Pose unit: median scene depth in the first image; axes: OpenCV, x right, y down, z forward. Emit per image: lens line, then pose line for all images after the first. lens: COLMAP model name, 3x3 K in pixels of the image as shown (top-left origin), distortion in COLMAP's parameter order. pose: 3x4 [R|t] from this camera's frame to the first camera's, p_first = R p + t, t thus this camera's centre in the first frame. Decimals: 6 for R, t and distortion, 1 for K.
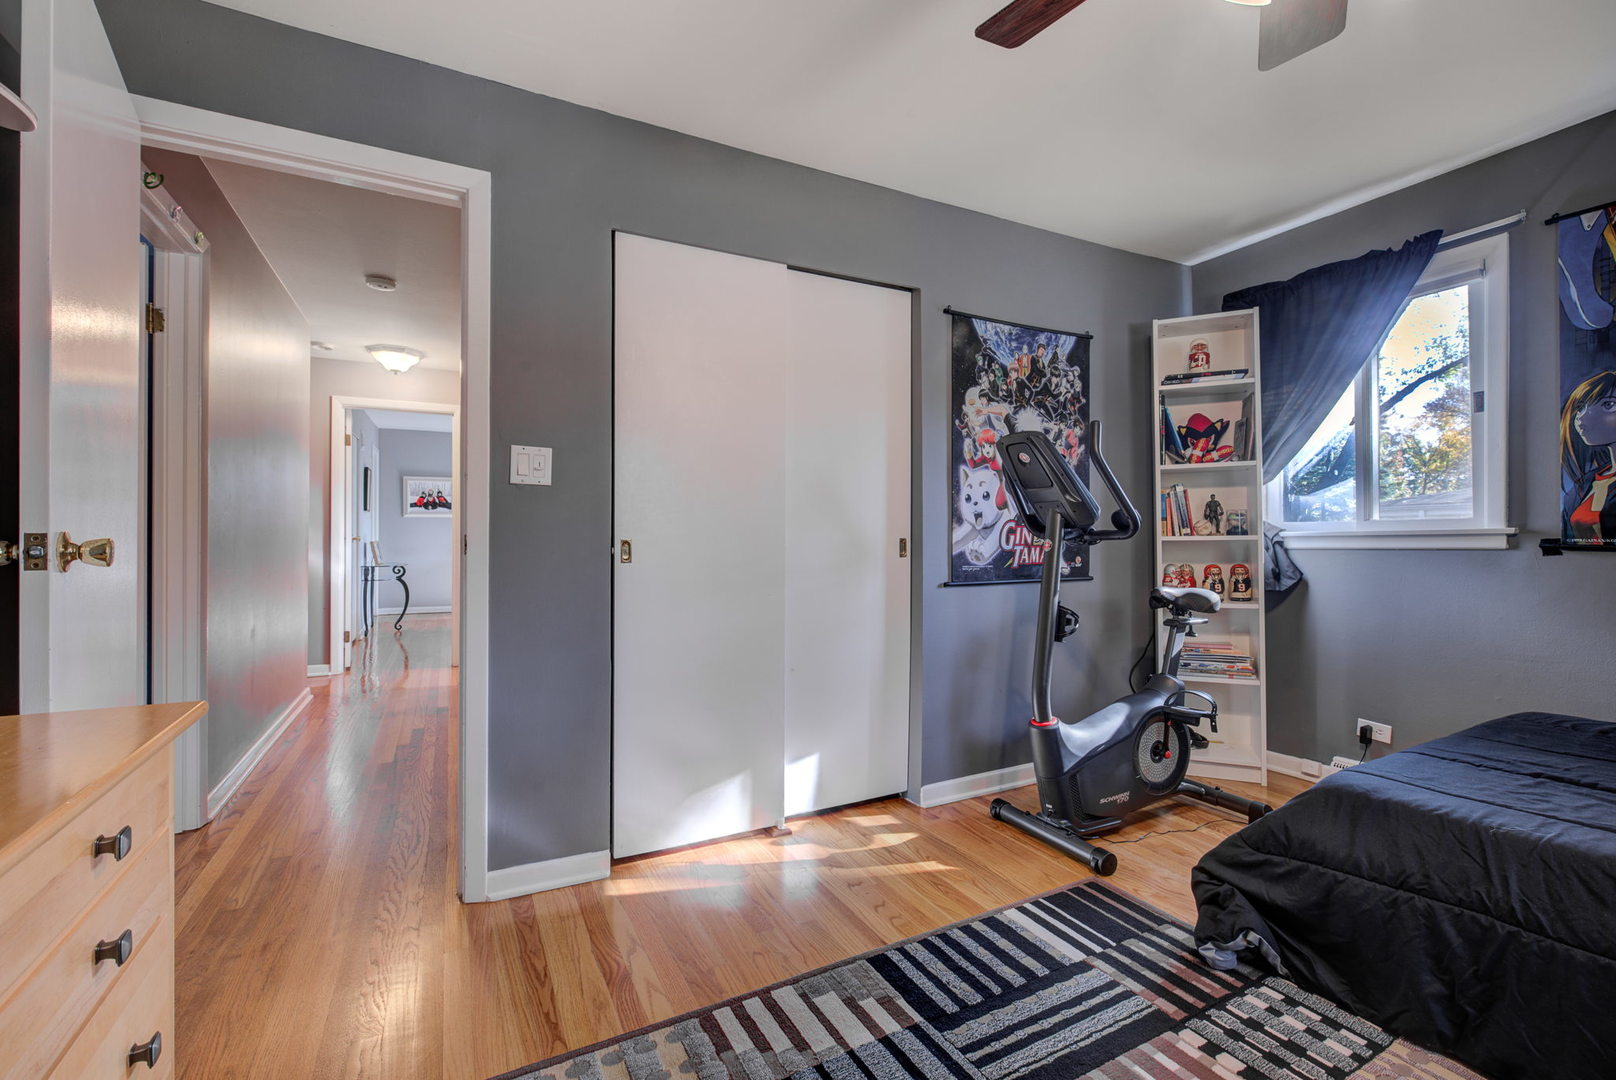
lens RADIAL K [[653.9, 0, 788.1], [0, 653.9, 534.8], [0, 0, 1]] dist [-0.000947, -0.000811]
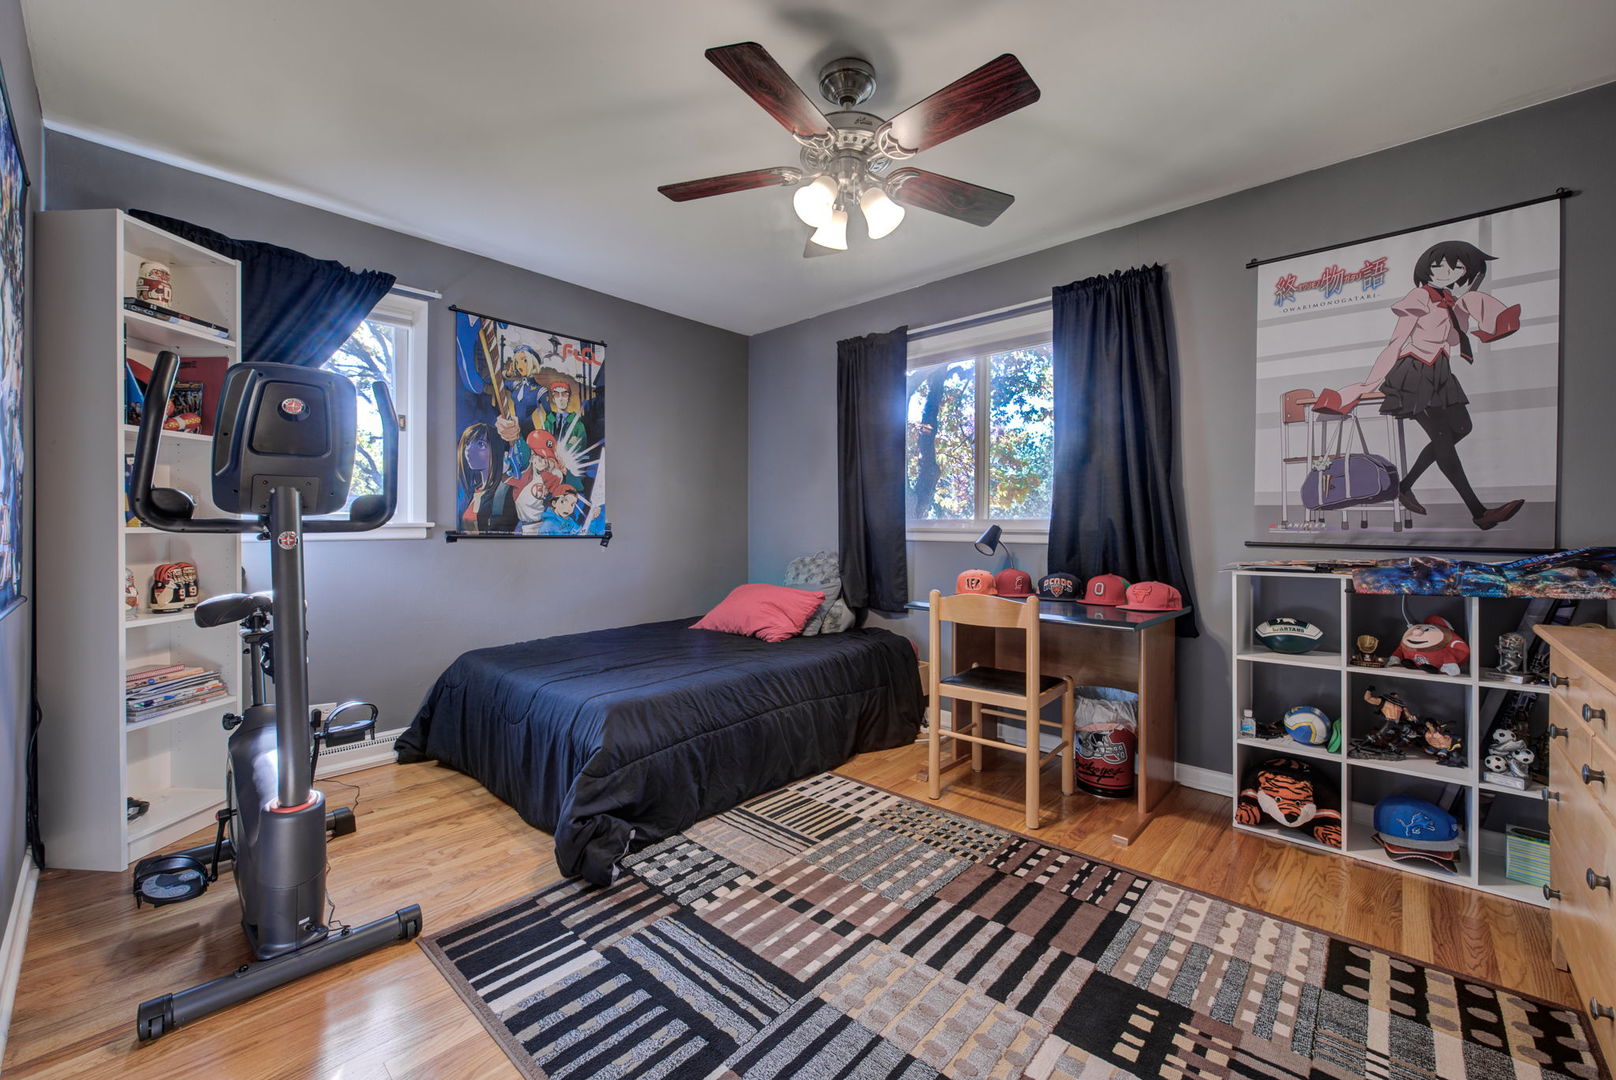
lens RADIAL K [[653.9, 0, 788.1], [0, 653.9, 534.8], [0, 0, 1]] dist [-0.000947, -0.000811]
pose [[-0.329317, -0.005967, 0.944201, -0.568892], [-0.005678, 0.999974, 0.004339, 0.005467], [-0.944203, -0.003932, -0.329342, 1.030921]]
